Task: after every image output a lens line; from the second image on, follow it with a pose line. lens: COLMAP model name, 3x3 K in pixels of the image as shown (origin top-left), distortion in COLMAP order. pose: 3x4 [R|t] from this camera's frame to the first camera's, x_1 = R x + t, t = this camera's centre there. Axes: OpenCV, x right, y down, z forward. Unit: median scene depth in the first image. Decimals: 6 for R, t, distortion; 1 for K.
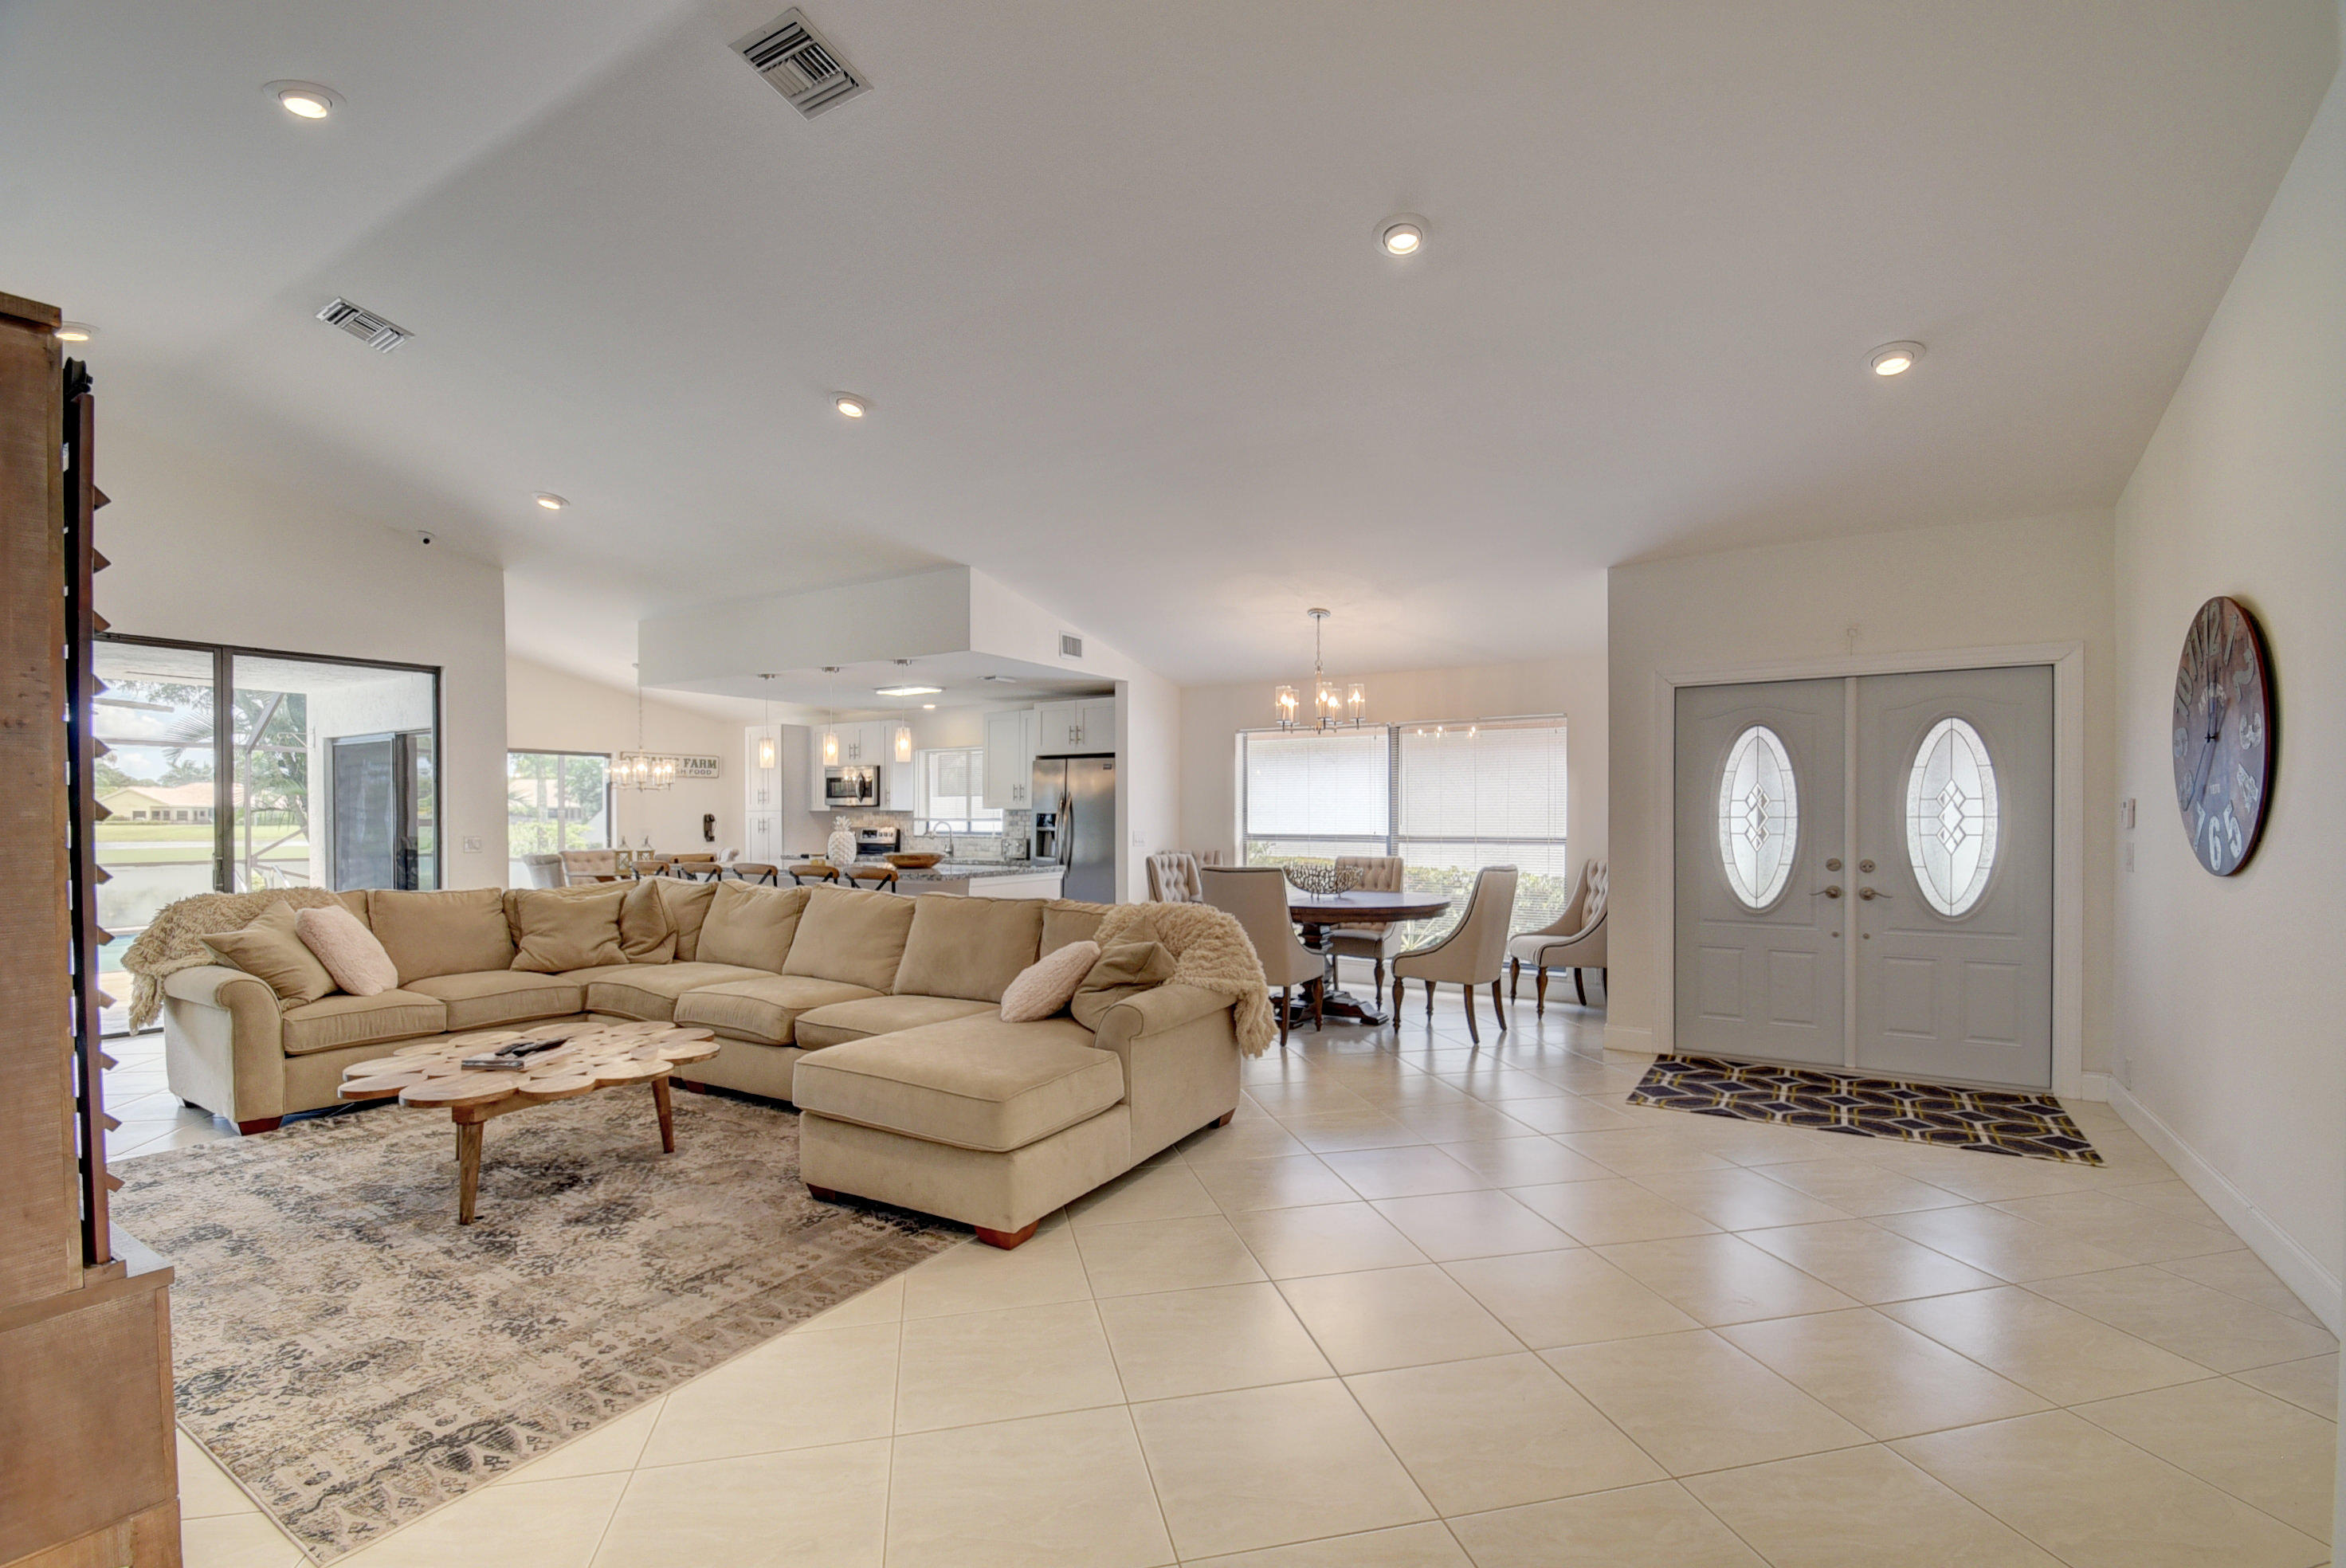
lens RADIAL K [[1029.5, 0, 1180.1], [0, 1029.5, 830.9], [0, 0, 1]] dist [0.005216, -0.011371]
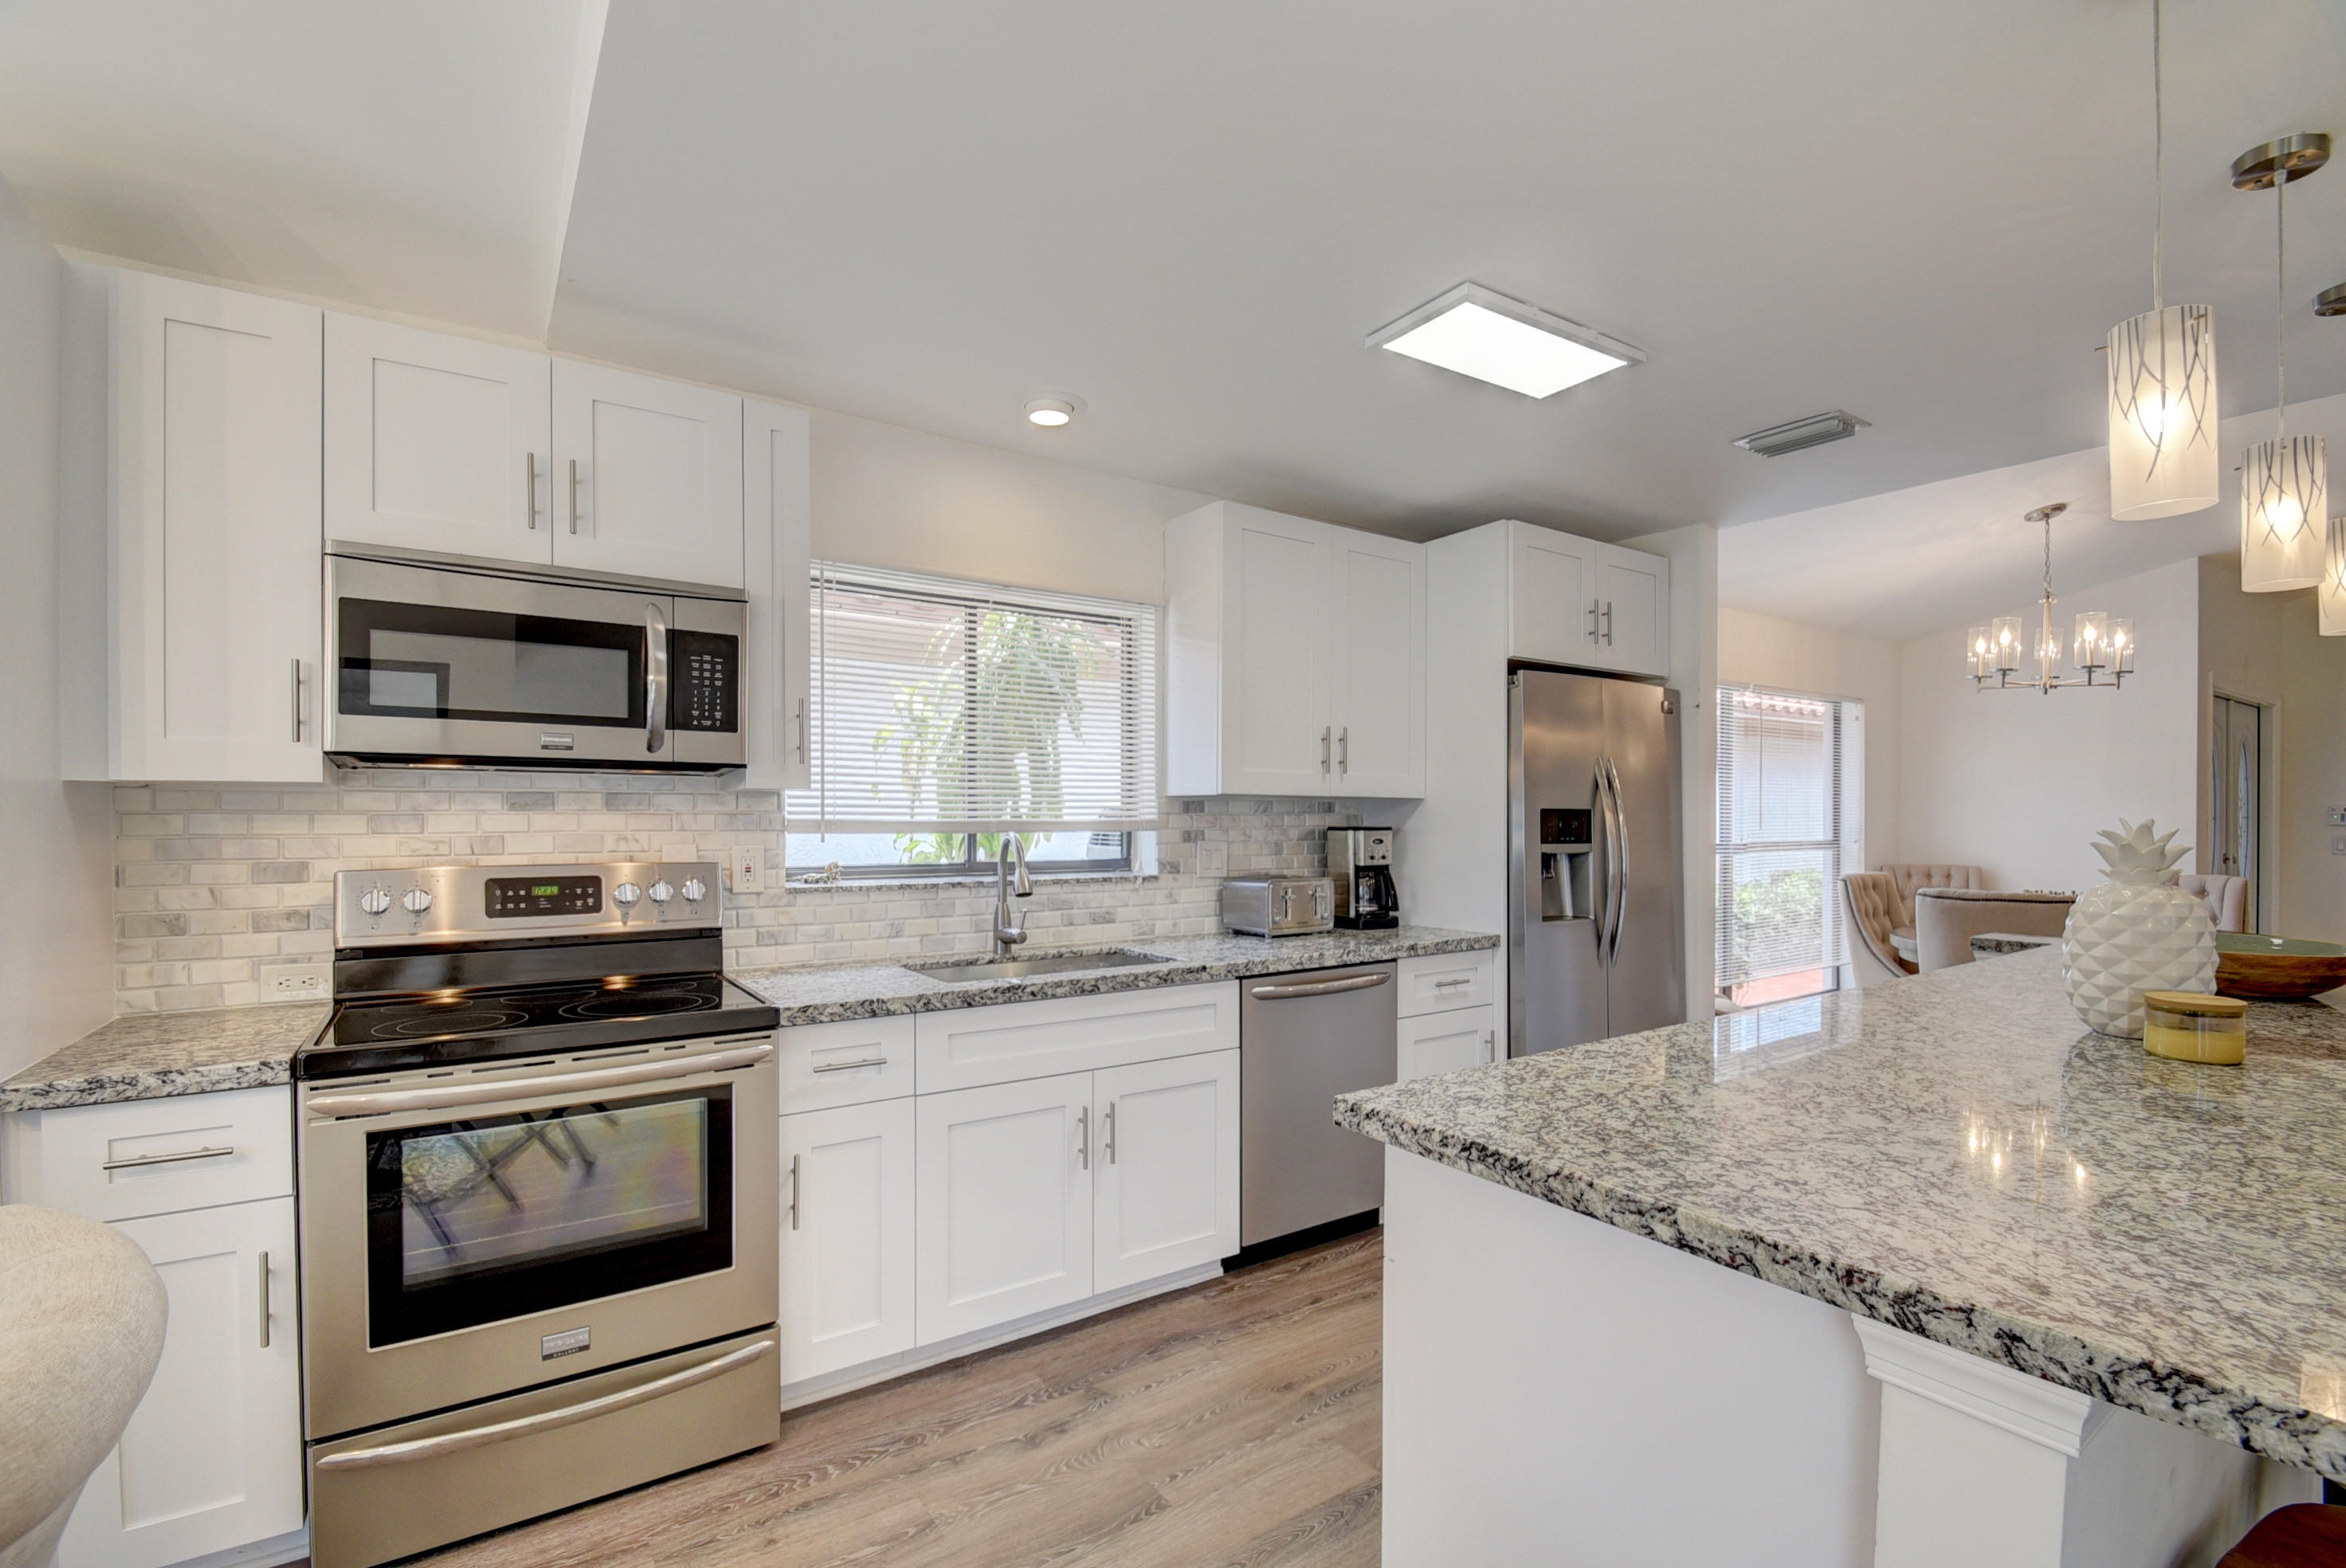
lens RADIAL K [[1029.5, 0, 1183.0], [0, 1029.5, 821.4], [0, 0, 1]] dist [0.005216, -0.011371]
pose [[0.406593, -0.004275, 0.913599, -0.690056], [0.011958, 0.999928, -0.000642, -0.017075], [-0.913531, 0.011186, 0.406615, 1.220766]]
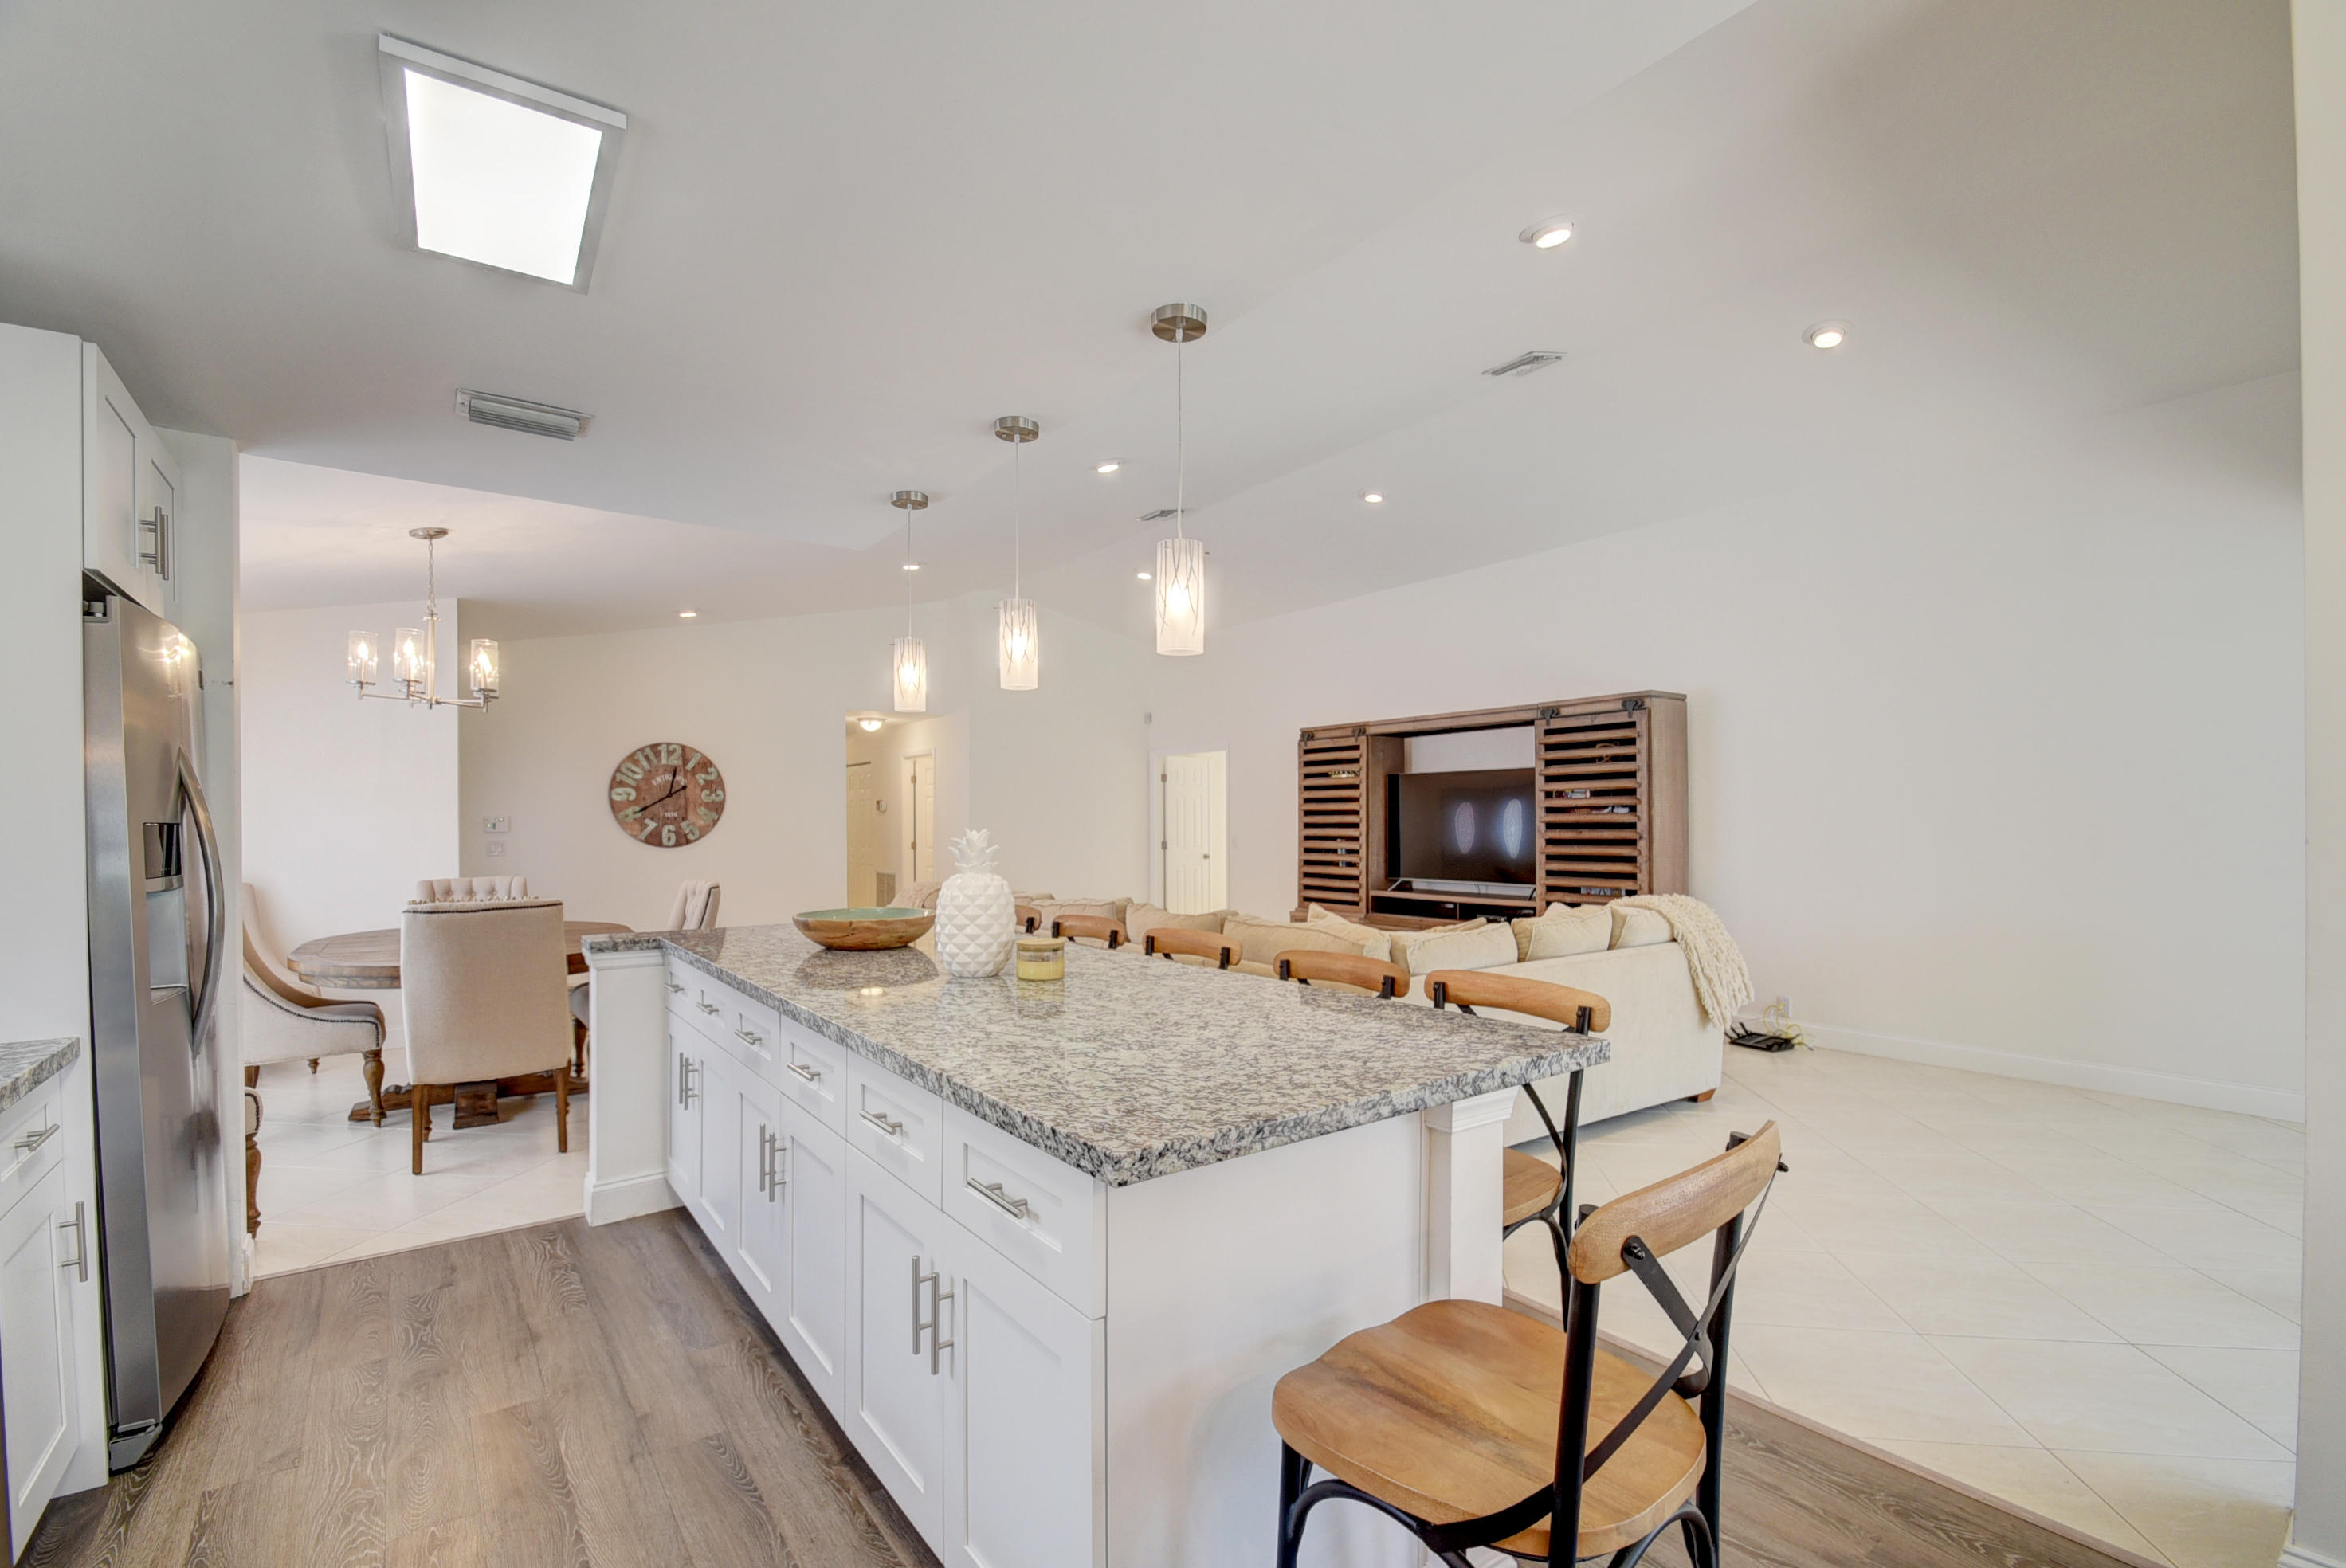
lens RADIAL K [[1029.5, 0, 1175.0], [0, 1029.5, 820.7], [0, 0, 1]] dist [0.005216, -0.011371]
pose [[-0.926258, 0.005617, 0.376849, -0.574650], [0.011949, 0.999824, 0.014467, -0.022801], [-0.376701, 0.017904, -0.926162, 1.427039]]
